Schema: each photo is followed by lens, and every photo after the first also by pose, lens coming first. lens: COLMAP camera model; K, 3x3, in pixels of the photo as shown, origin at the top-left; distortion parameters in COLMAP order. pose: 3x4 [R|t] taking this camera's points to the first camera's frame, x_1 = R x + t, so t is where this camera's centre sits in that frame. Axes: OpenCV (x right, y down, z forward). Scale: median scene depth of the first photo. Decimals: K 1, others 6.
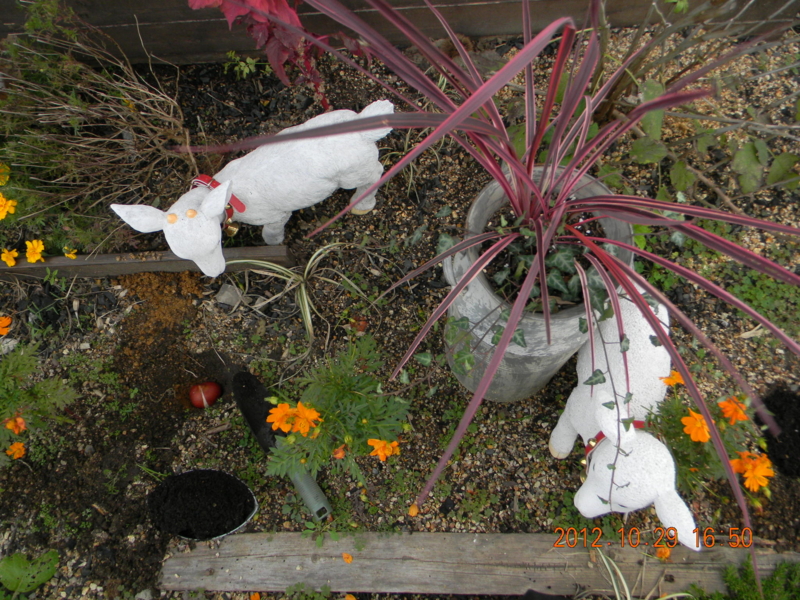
lens RADIAL K [[650.9, 0, 400.3], [0, 650.9, 298.5], [0, 0, 1]] dist [0.007597, -0.000489]
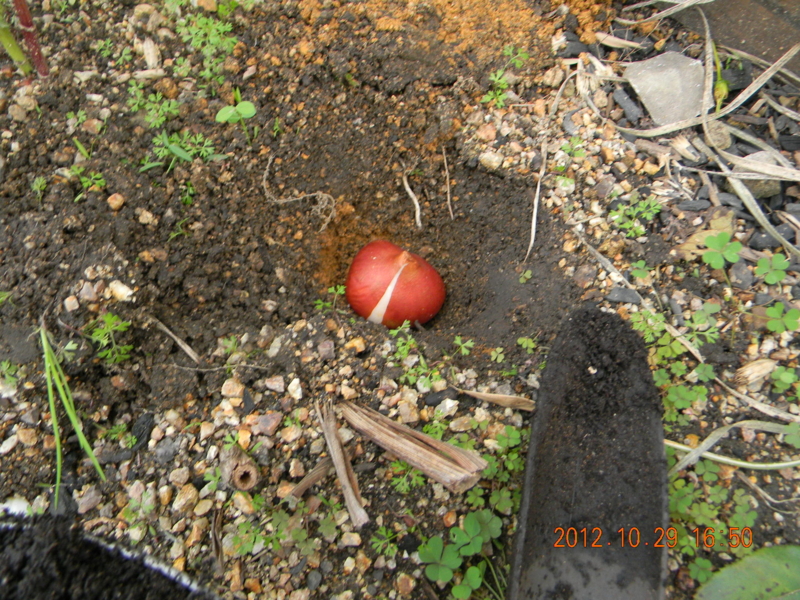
lens RADIAL K [[650.9, 0, 399.1], [0, 650.9, 299.7], [0, 0, 1]] dist [0.007597, -0.000489]
pose [[0.746605, 0.652518, -0.129622, -0.264467], [-0.653072, 0.756008, 0.044142, 0.143151], [0.126799, 0.051696, 0.990580, 0.723080]]
